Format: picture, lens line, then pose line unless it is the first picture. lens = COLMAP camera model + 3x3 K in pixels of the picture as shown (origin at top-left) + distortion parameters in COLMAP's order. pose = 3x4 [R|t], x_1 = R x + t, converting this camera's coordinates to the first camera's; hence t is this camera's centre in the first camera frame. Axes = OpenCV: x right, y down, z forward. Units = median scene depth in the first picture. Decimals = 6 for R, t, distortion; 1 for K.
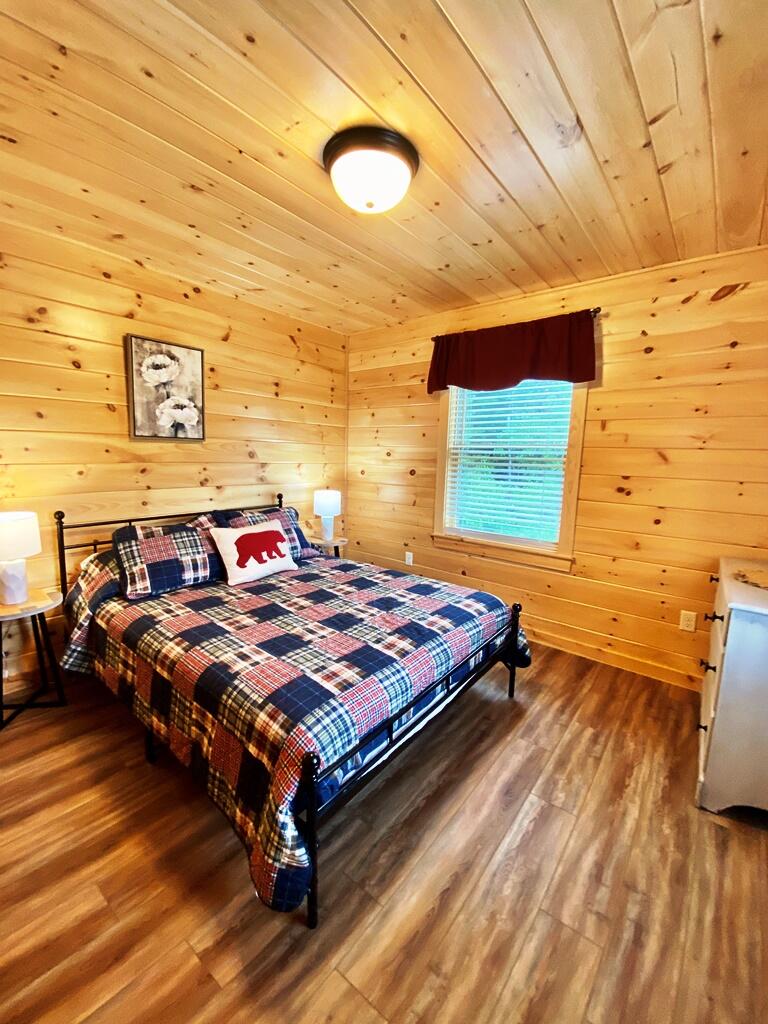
lens RADIAL K [[417.1, 0, 386.8], [0, 417.1, 507.9], [0, 0, 1]] dist [0.004405, -0.013101]
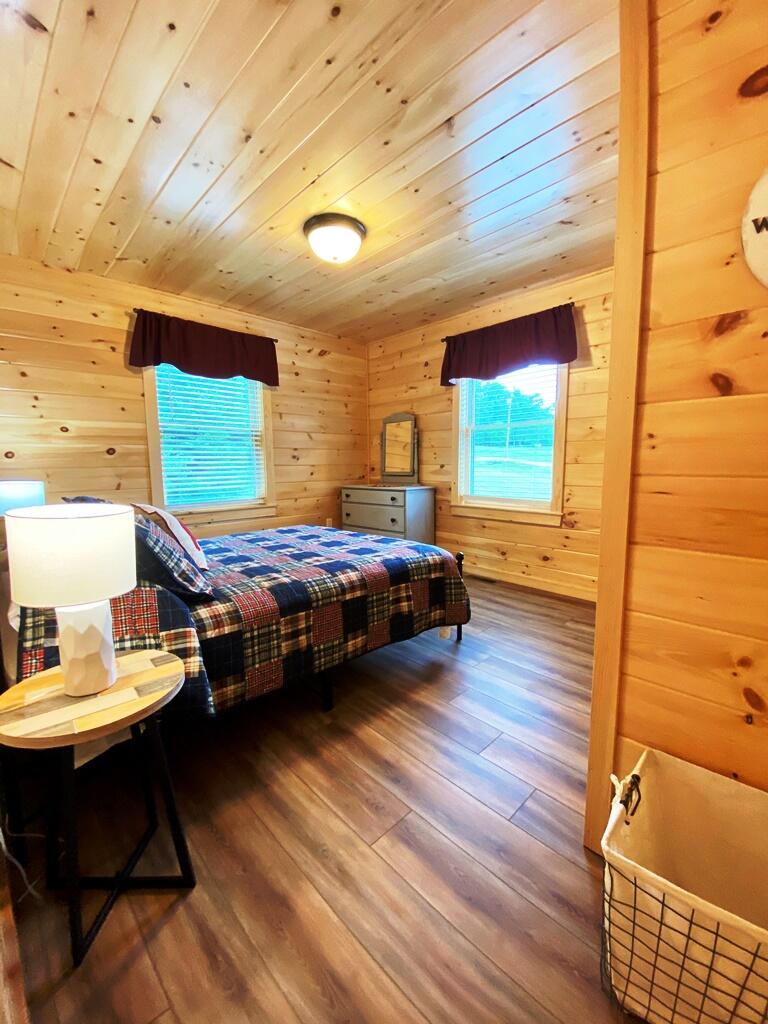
lens RADIAL K [[417.1, 0, 384.5], [0, 417.1, 508.6], [0, 0, 1]] dist [0.004405, -0.013101]
pose [[0.119577, -0.133395, 0.983823, -1.039361], [0.140159, 0.983277, 0.116286, 0.015583], [-0.982882, 0.123987, 0.136274, 0.459121]]
